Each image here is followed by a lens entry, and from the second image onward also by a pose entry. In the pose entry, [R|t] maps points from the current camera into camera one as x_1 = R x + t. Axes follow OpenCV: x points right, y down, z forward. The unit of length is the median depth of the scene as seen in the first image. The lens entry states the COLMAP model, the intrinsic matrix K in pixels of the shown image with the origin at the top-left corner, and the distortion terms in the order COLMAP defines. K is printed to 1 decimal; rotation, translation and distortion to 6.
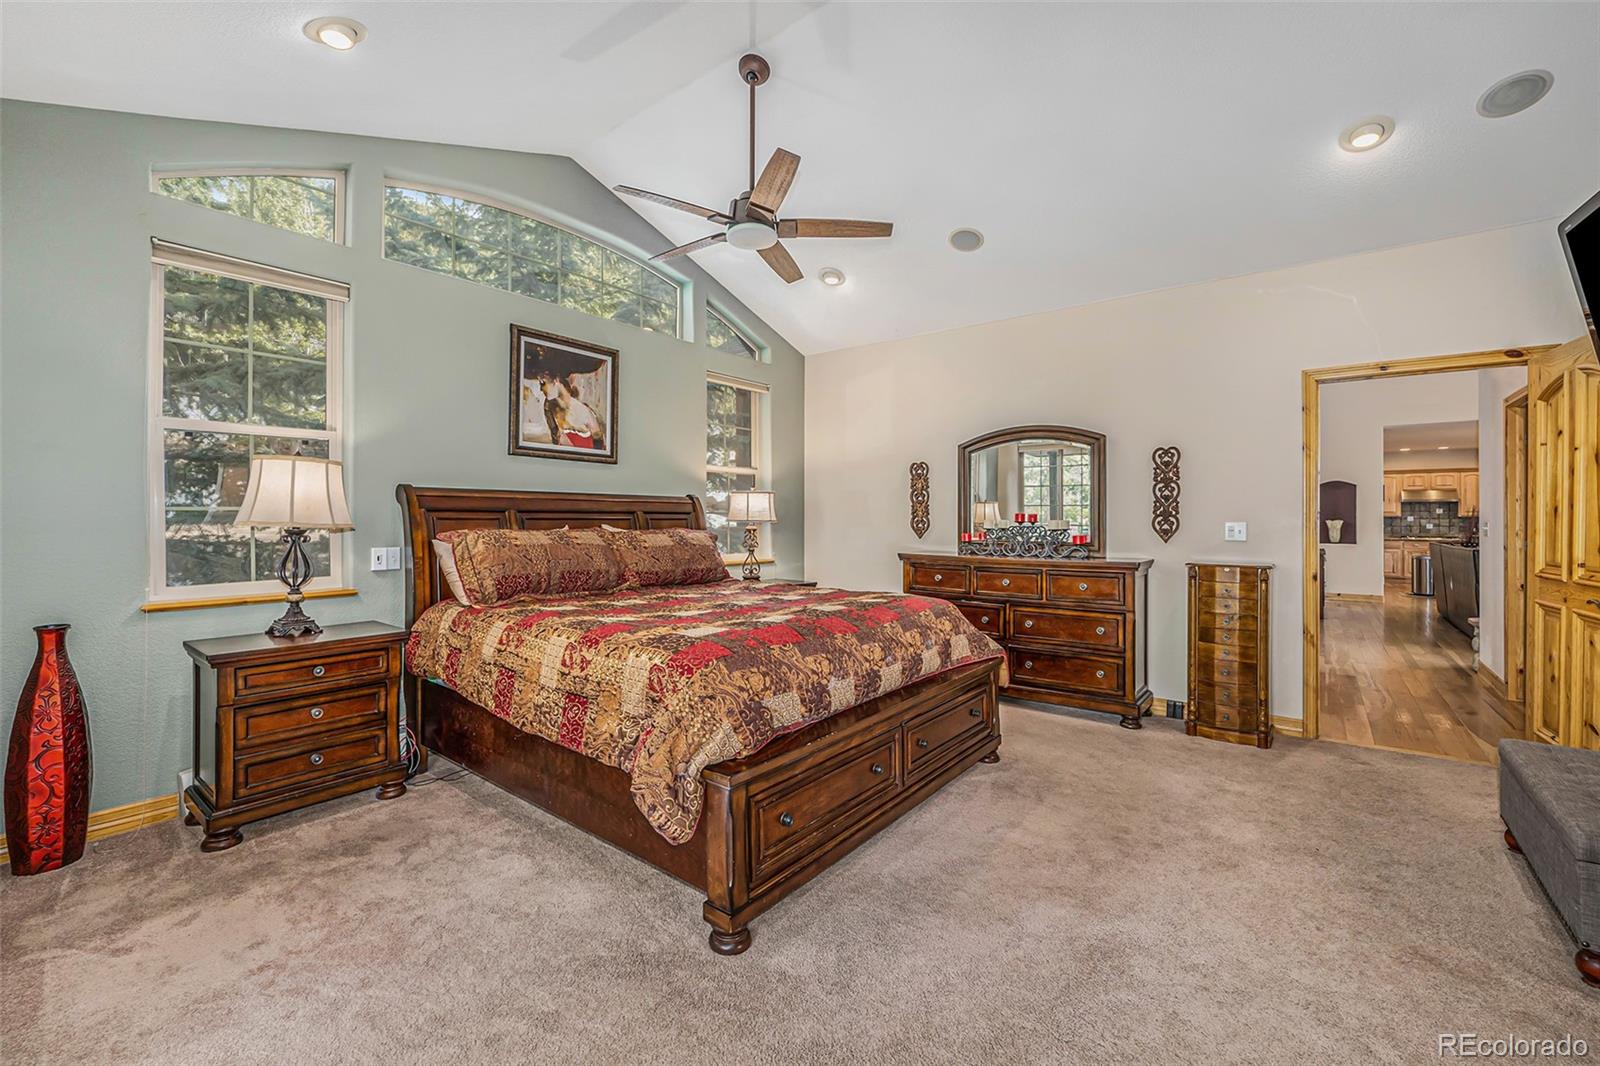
lens RADIAL K [[667.2, 0, 799.0], [0, 667.2, 521.6], [0, 0, 1]] dist [0.000444, -0.003752]
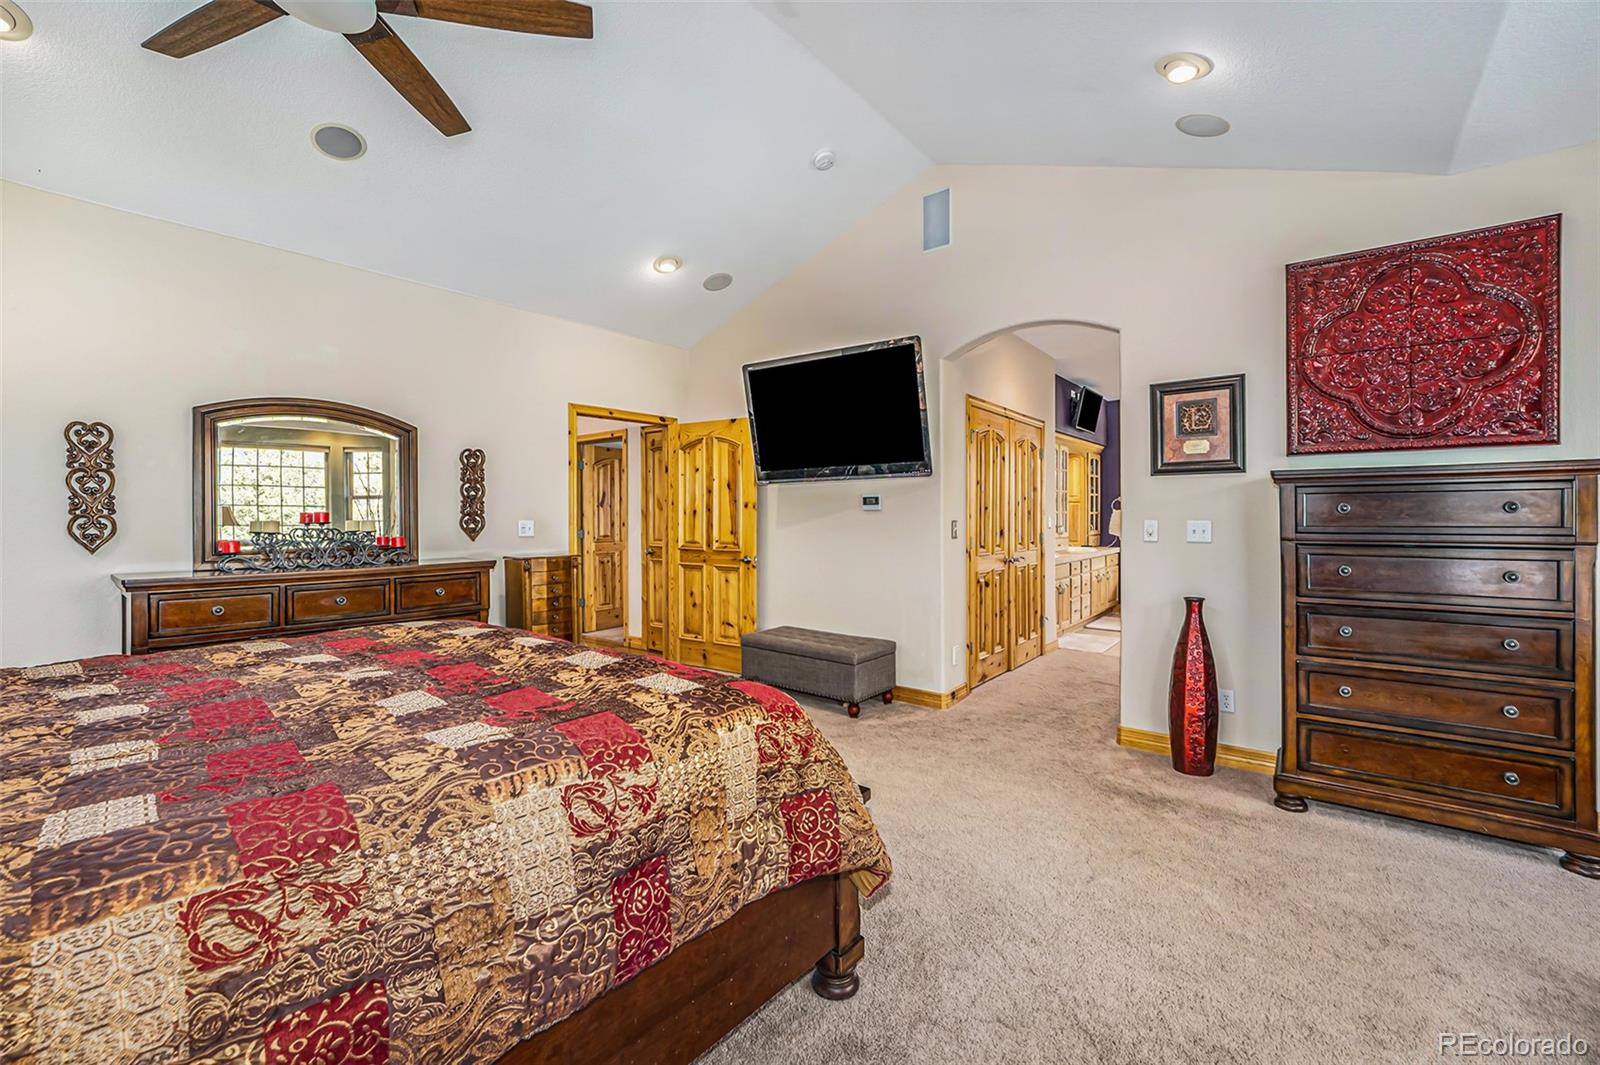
lens RADIAL K [[649.3, 0, 800.0], [0, 649.3, 532.5], [0, 0, 1]] dist [-0.000407, -0.008160]
pose [[0.026967, -0.026415, 0.999287, -0.473379], [0.007772, 0.999626, 0.026214, -0.004582], [-0.999606, 0.007059, 0.027162, 0.493946]]
